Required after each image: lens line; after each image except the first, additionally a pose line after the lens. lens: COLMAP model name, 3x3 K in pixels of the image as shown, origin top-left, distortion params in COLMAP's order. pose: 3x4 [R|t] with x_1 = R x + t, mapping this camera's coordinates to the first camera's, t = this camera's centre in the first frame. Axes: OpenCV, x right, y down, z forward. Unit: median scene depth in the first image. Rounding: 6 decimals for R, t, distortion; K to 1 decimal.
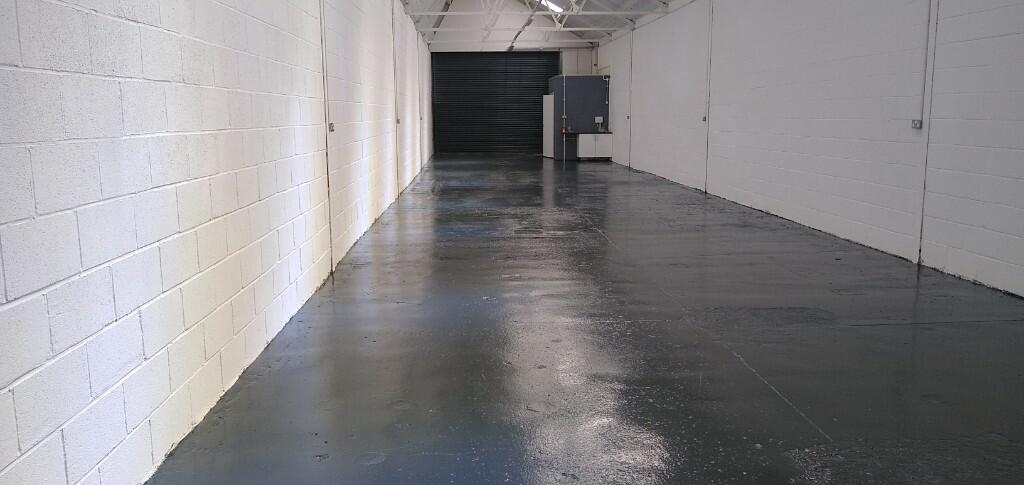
lens RADIAL K [[785.2, 0, 512.0], [0, 785.2, 242.5], [0, 0, 1]] dist [0.089484, -0.143143]
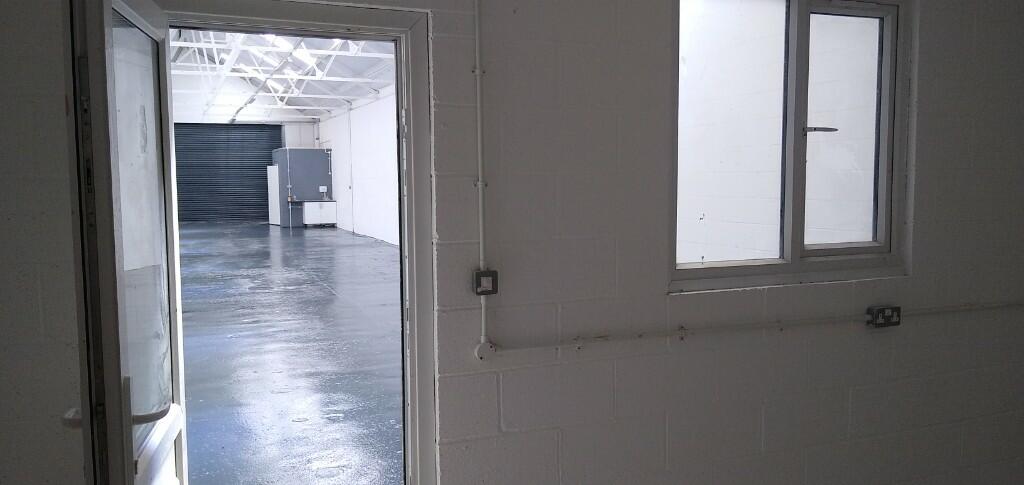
lens RADIAL K [[785.2, 0, 512.0], [0, 785.2, 242.5], [0, 0, 1]] dist [0.089484, -0.143143]
pose [[0.942726, -0.029462, 0.332265, -0.007224], [0.056767, 0.995732, -0.072770, 0.011060], [-0.328703, 0.087464, 0.940375, -0.100209]]
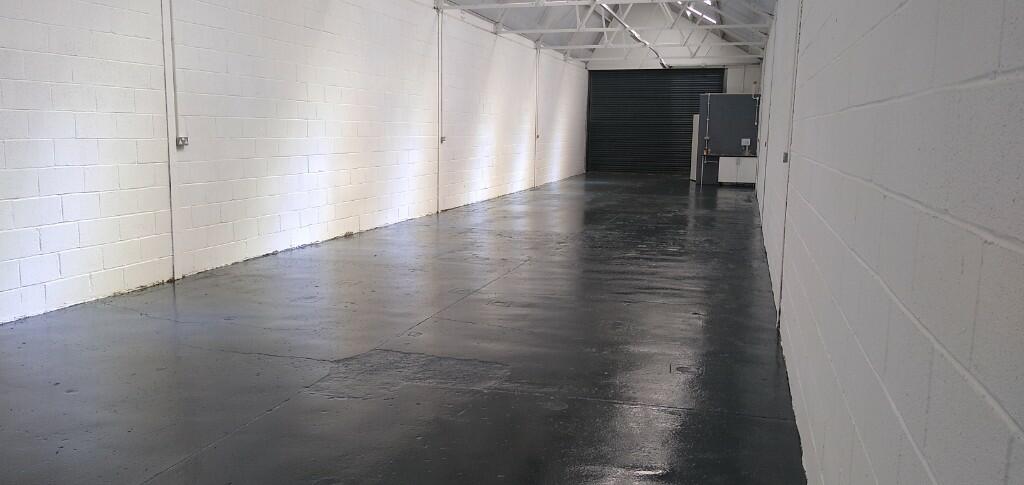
lens RADIAL K [[785.2, 0, 512.0], [0, 785.2, 242.5], [0, 0, 1]] dist [0.089484, -0.143143]
pose [[0.946448, 0.066782, -0.315873, 0.158044], [-0.073857, 0.997214, -0.010465, -0.010146], [0.314294, 0.033234, 0.948744, 0.047895]]
